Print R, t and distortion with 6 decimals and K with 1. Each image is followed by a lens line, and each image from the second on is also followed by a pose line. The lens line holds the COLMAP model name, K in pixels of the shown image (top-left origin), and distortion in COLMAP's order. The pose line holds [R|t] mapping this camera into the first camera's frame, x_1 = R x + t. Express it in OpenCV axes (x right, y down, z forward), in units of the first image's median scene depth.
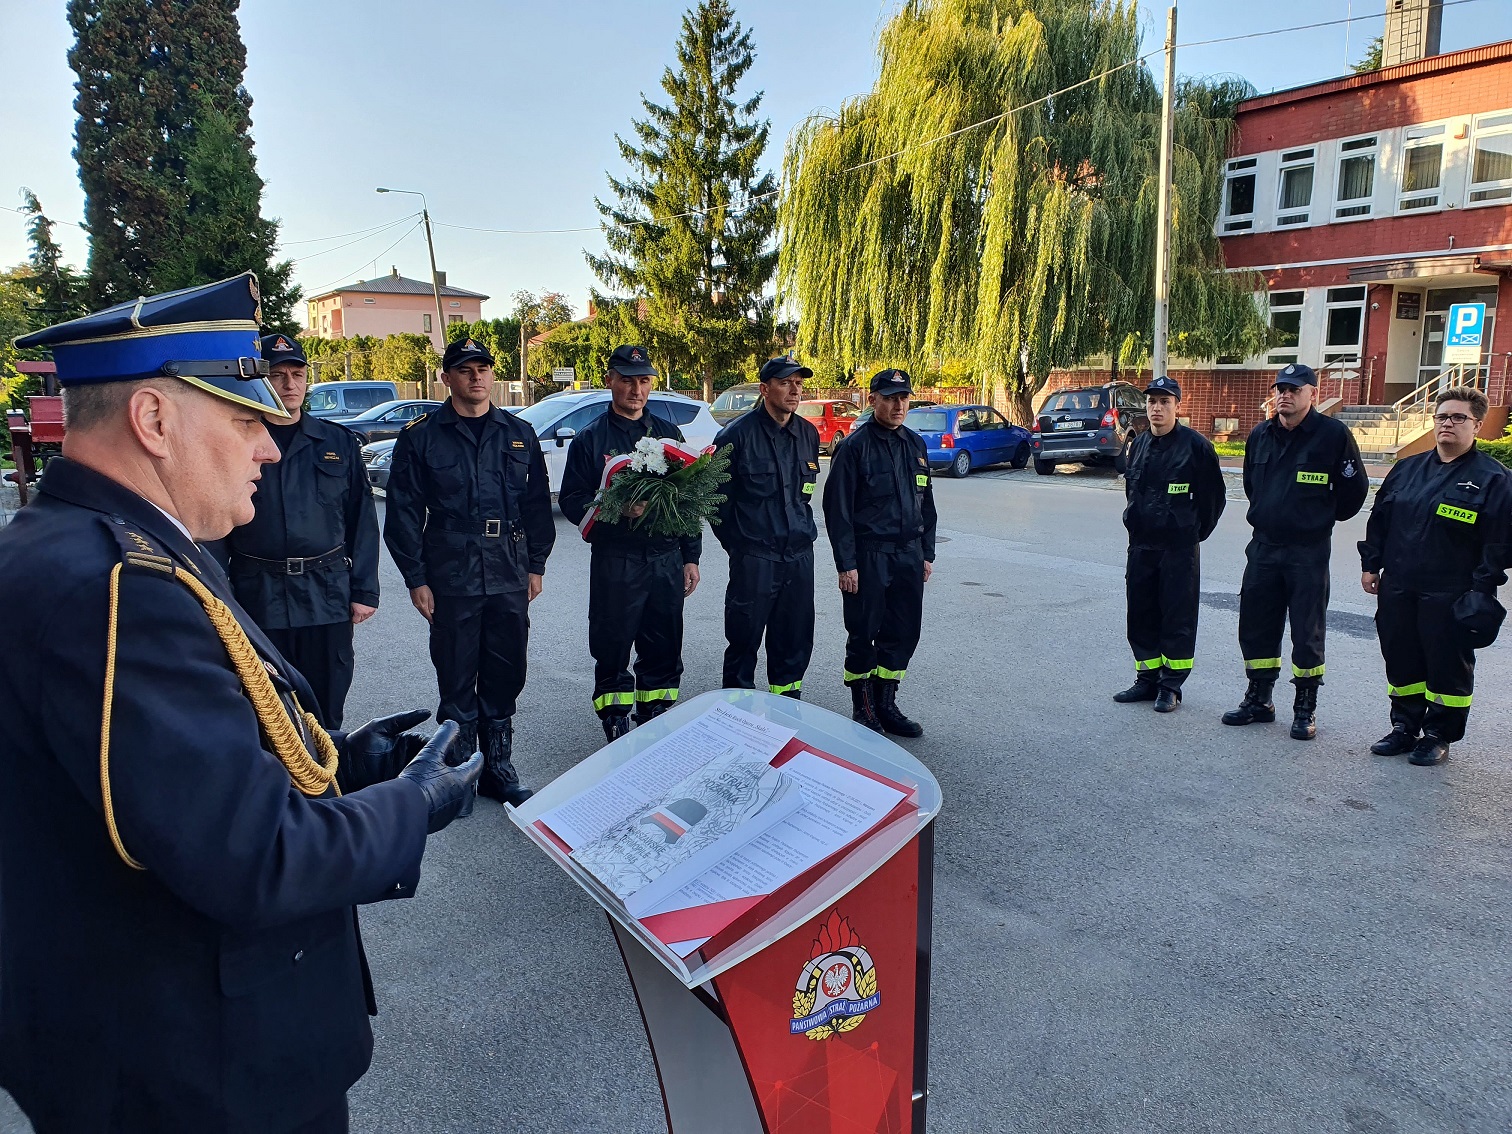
lens RADIAL K [[1185.1, 0, 747.8], [0, 1185.1, 576.9], [0, 0, 1]] dist [0.039760, -0.020859]
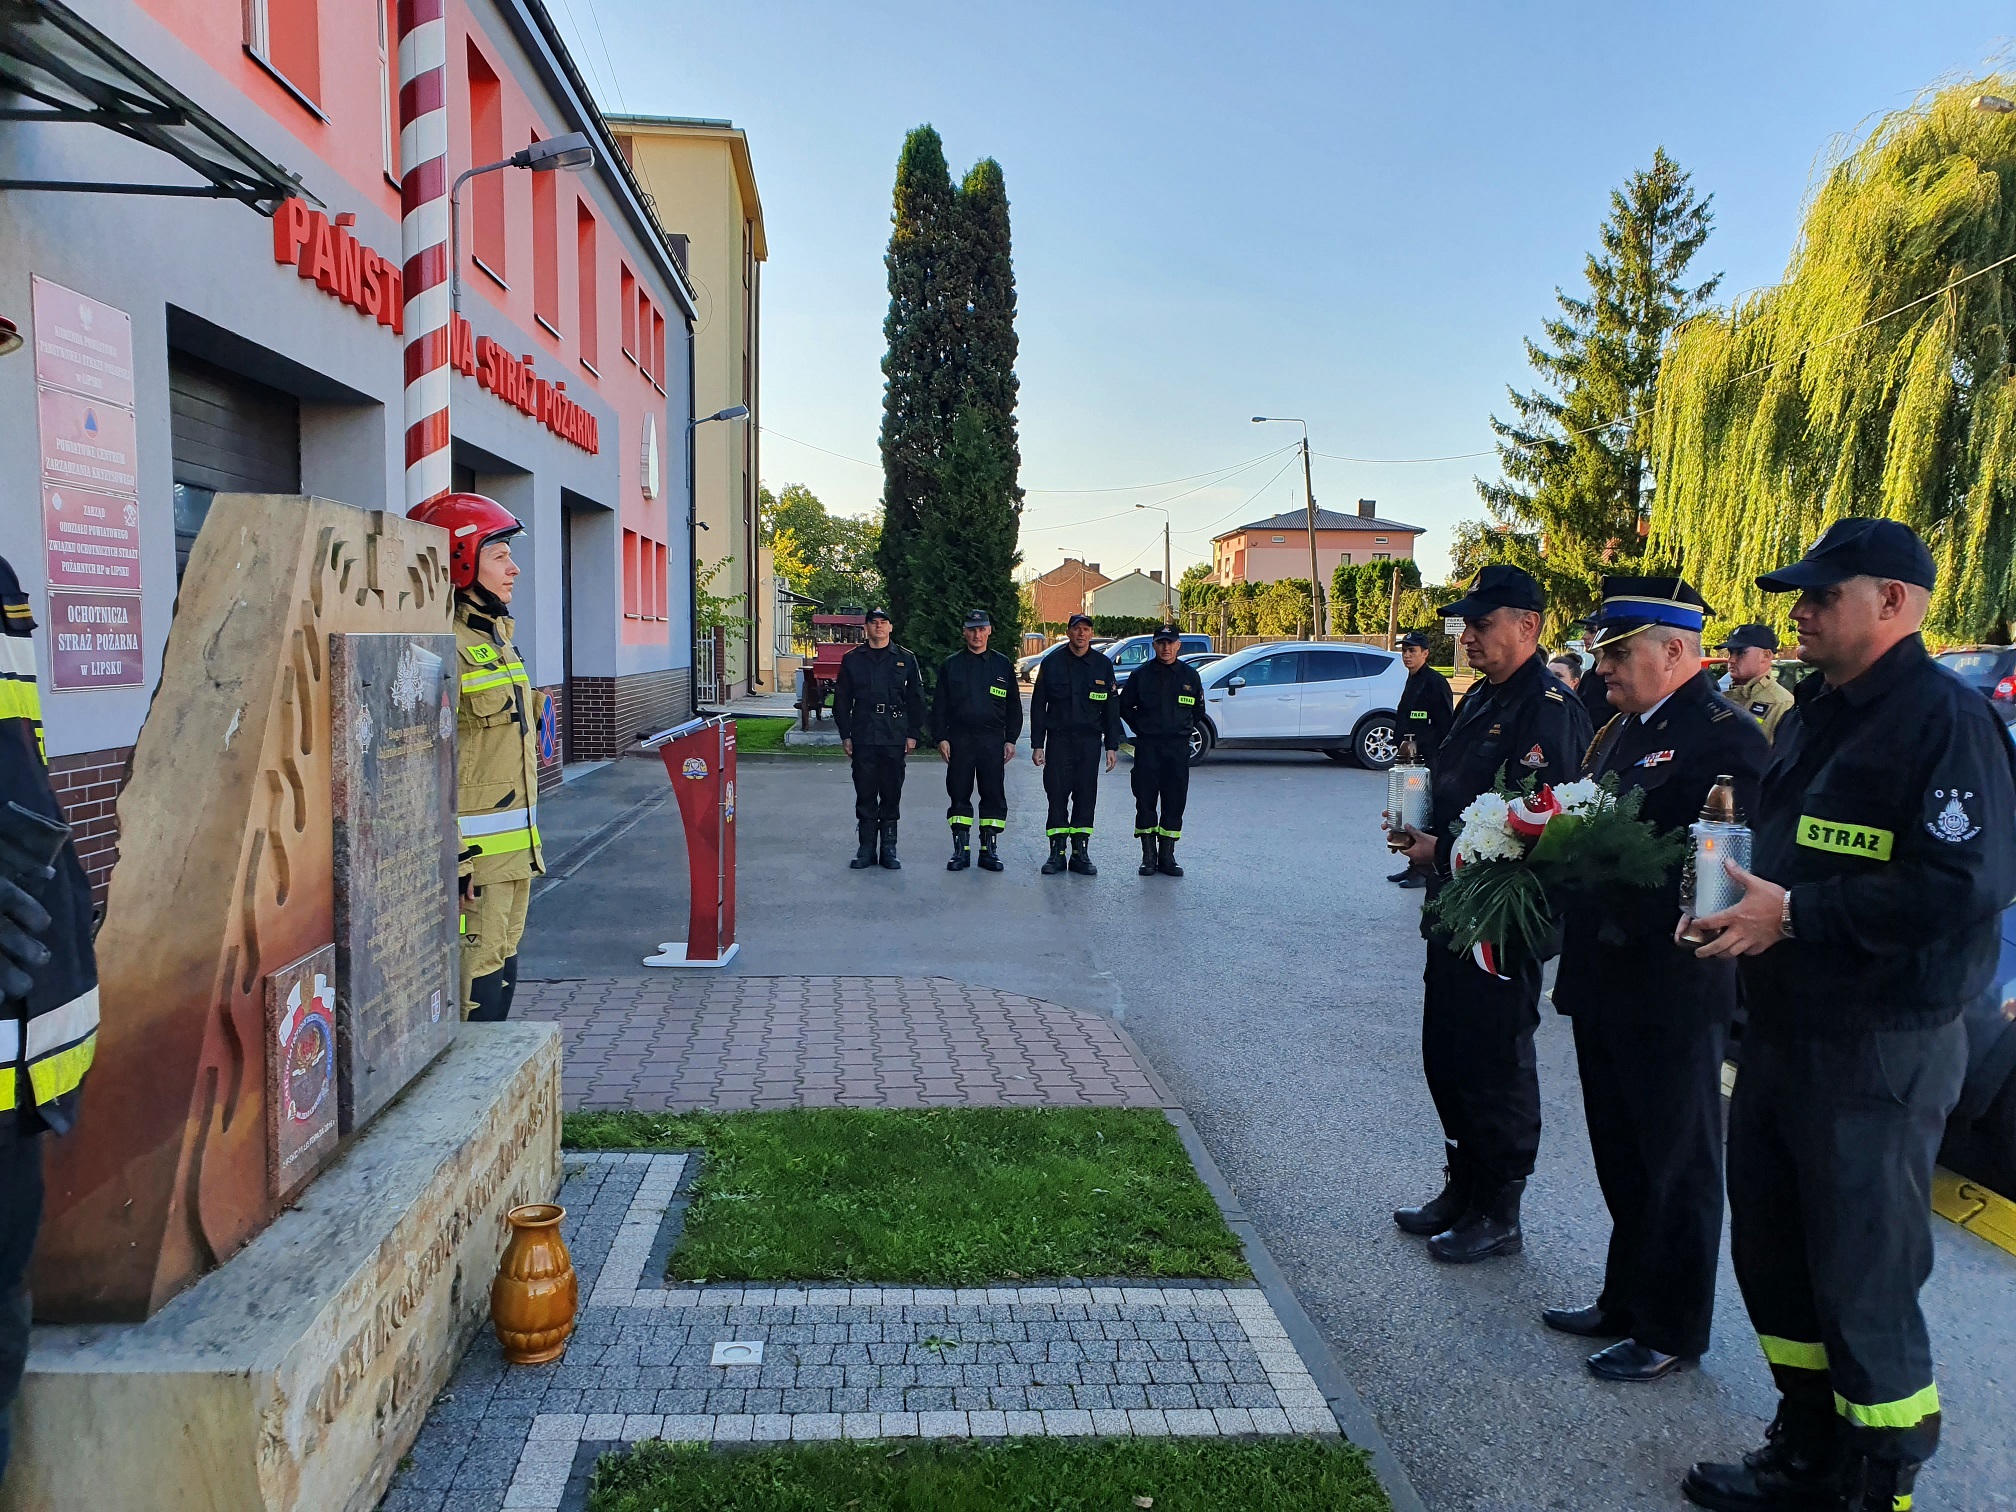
lens RADIAL K [[1580.1, 0, 1019.2], [0, 1580.1, 770.2], [0, 0, 1]] dist [0.039760, -0.020859]
pose [[0.880326, 0.049538, -0.471776, 0.124426], [-0.085956, 0.994727, -0.055941, 0.018655], [0.466517, 0.089798, 0.879942, -0.113081]]
